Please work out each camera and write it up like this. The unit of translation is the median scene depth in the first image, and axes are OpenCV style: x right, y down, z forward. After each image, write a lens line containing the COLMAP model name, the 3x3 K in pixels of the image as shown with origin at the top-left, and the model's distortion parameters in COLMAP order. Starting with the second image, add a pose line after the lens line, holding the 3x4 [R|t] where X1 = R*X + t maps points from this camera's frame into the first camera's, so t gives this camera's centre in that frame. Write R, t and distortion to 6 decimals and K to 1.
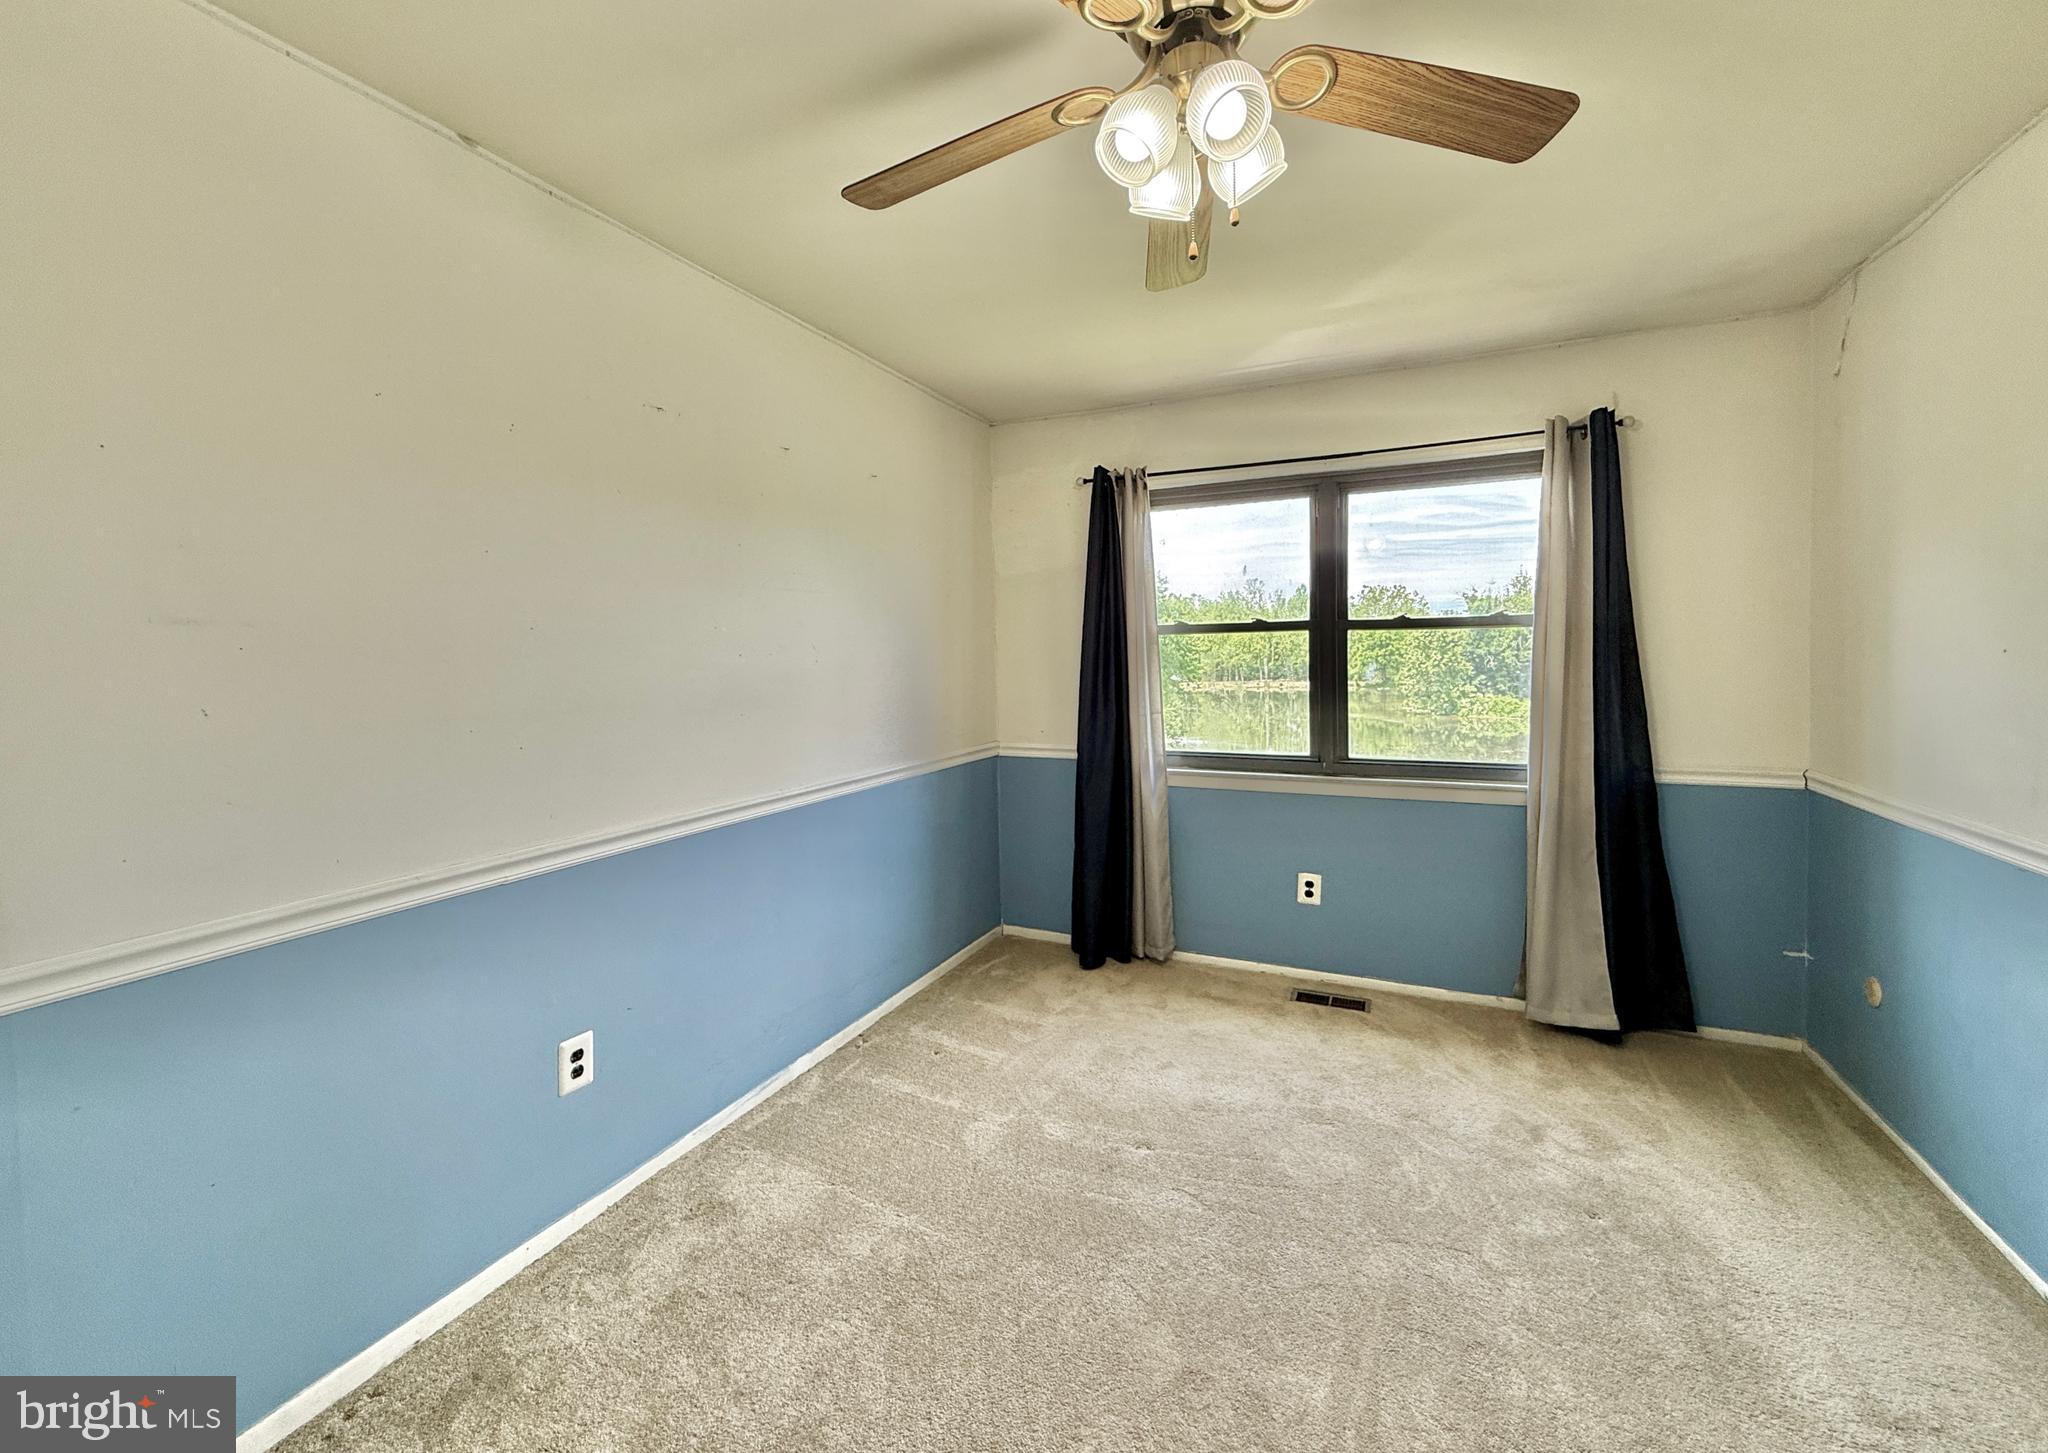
lens RADIAL K [[829.0, 0, 1020.0], [0, 829.0, 682.9], [0, 0, 1]] dist [0.000089, -0.000238]
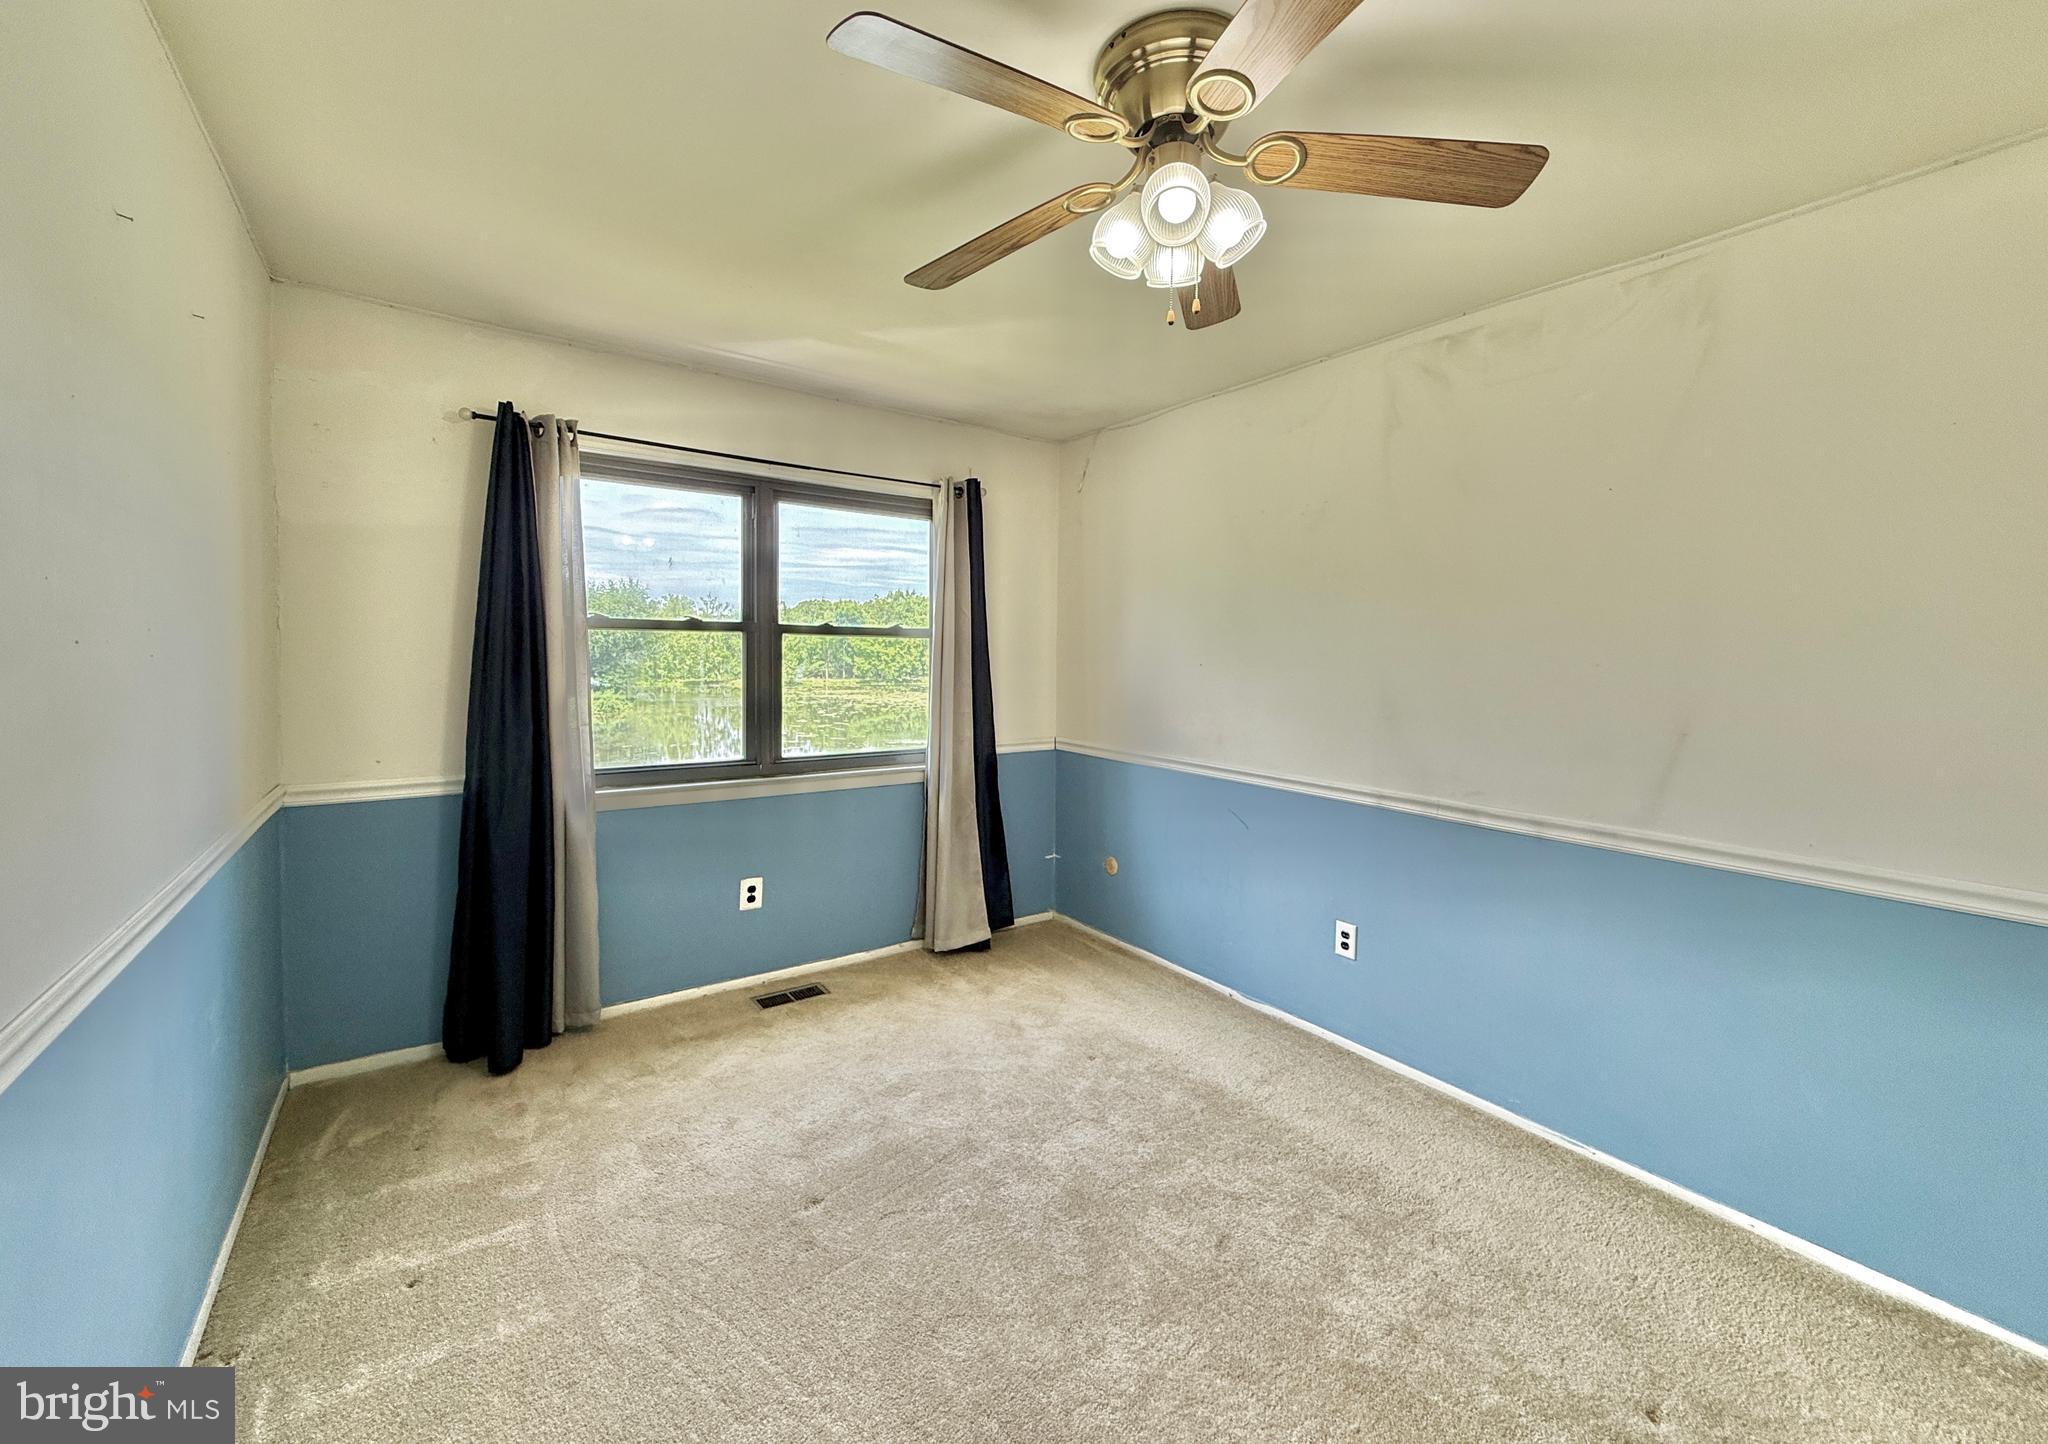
lens RADIAL K [[820.2, 0, 1025.4], [0, 820.2, 670.3], [0, 0, 1]] dist [-0.000309, -0.000061]
pose [[0.484974, 0.000945, 0.874528, -0.377534], [0.007214, 0.999961, -0.005081, -0.011837], [-0.874499, 0.008773, 0.484948, 0.257489]]
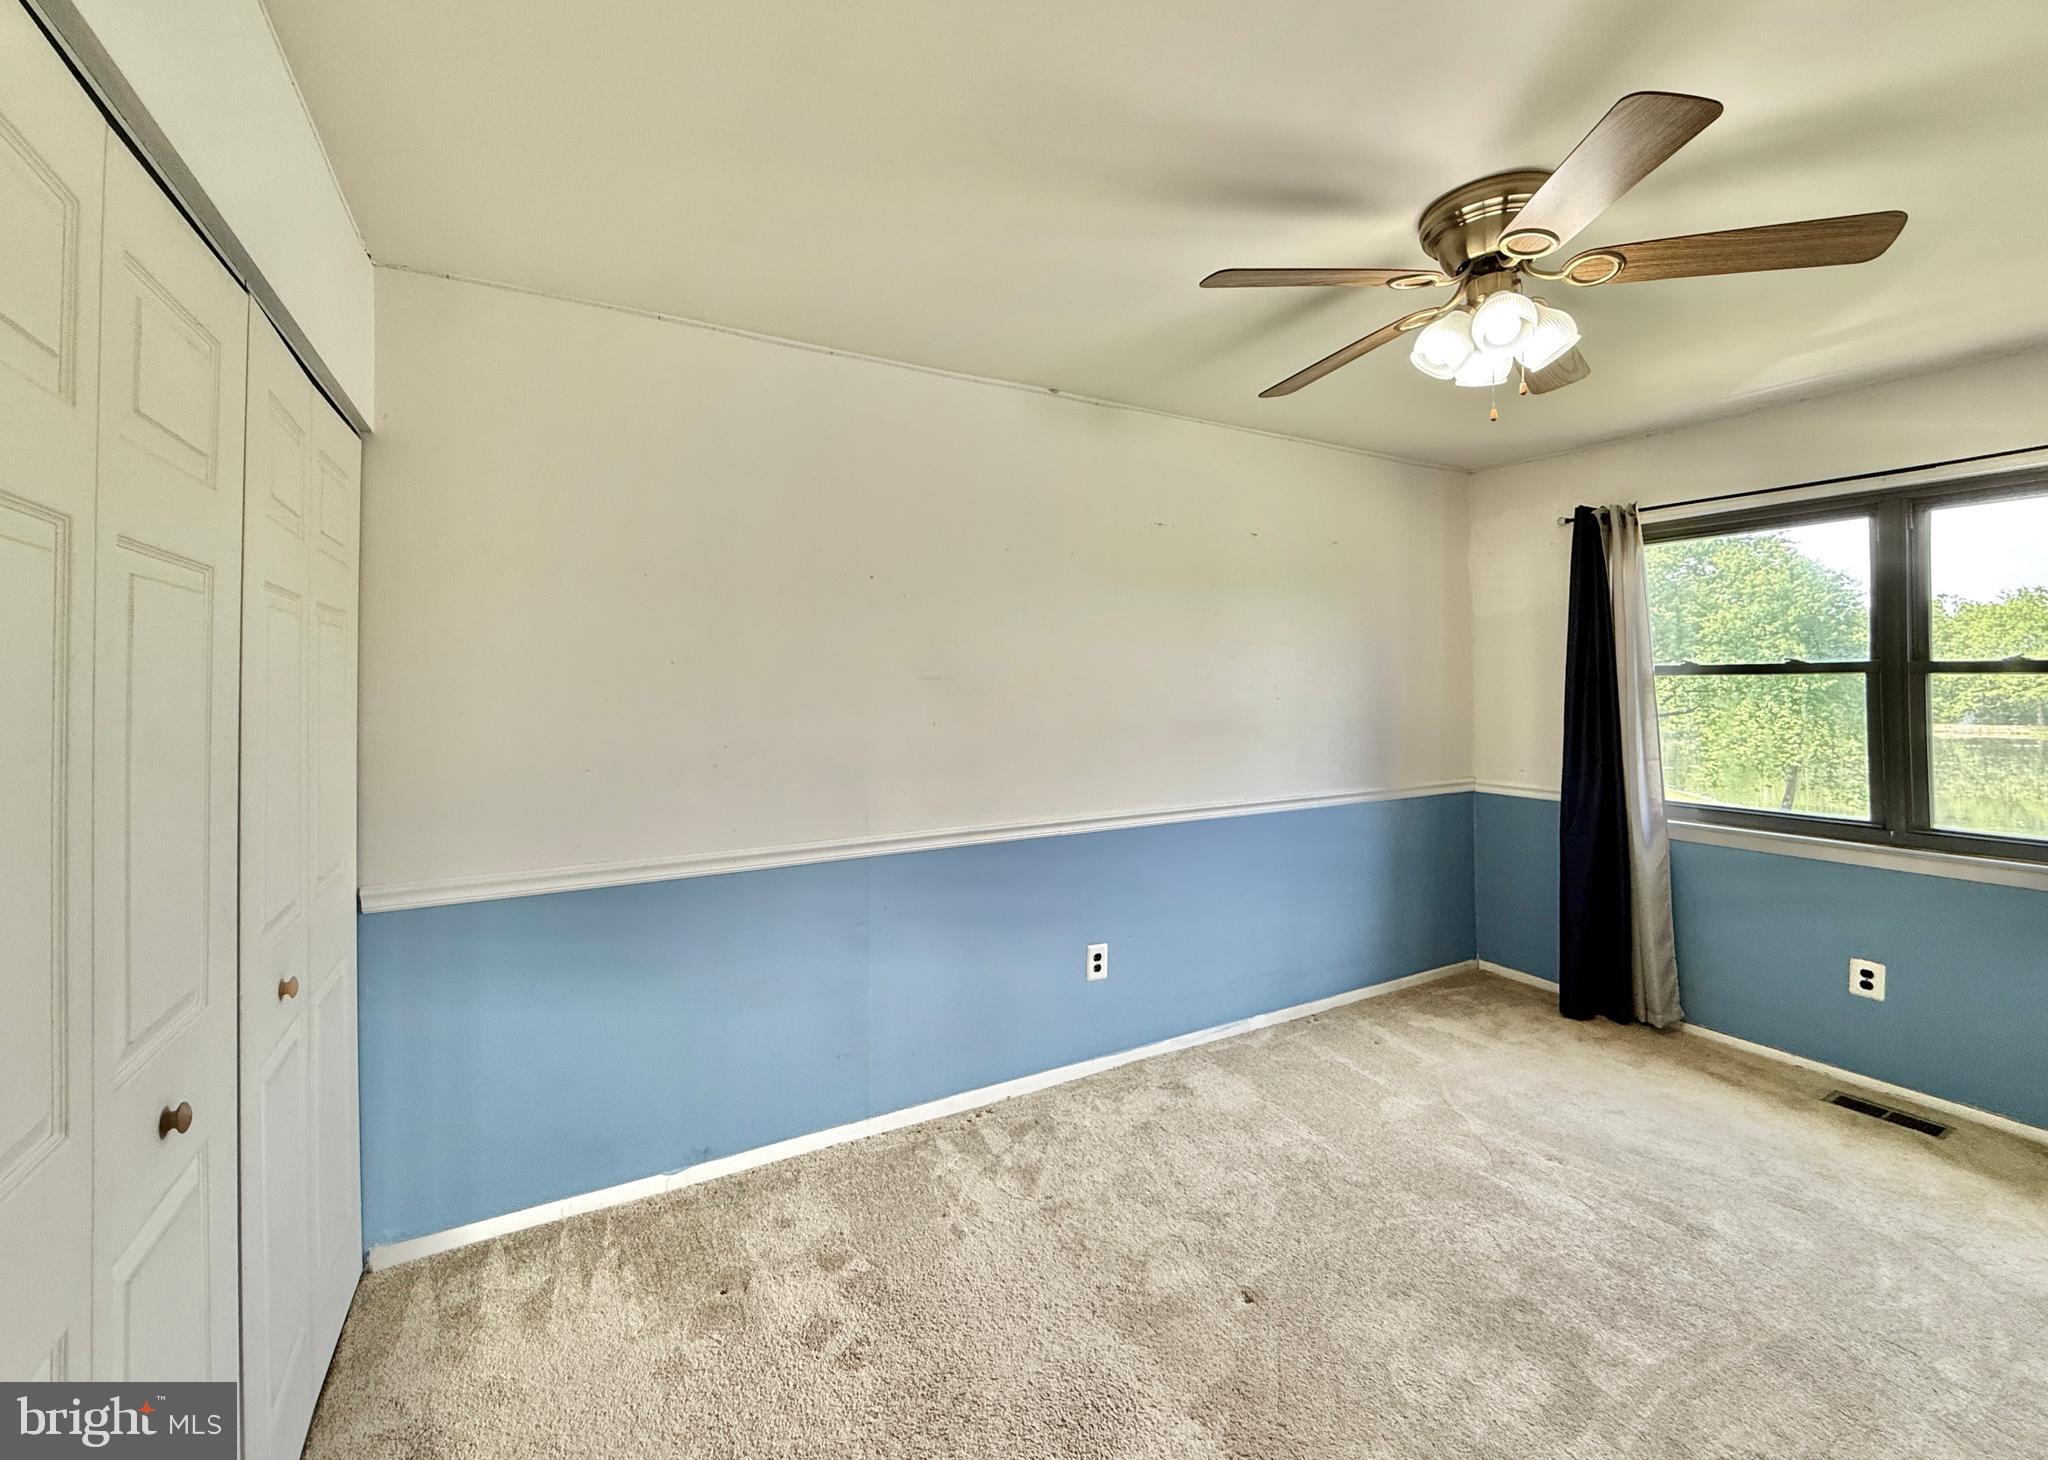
lens RADIAL K [[843.9, 0, 1021.8], [0, 843.9, 669.2], [0, 0, 1]] dist [-0.000591, 0.000228]
pose [[0.813672, 0.002136, -0.581320, 0.159773], [-0.028582, 0.998931, -0.036336, -0.012105], [0.580621, 0.046181, 0.812863, -0.231068]]
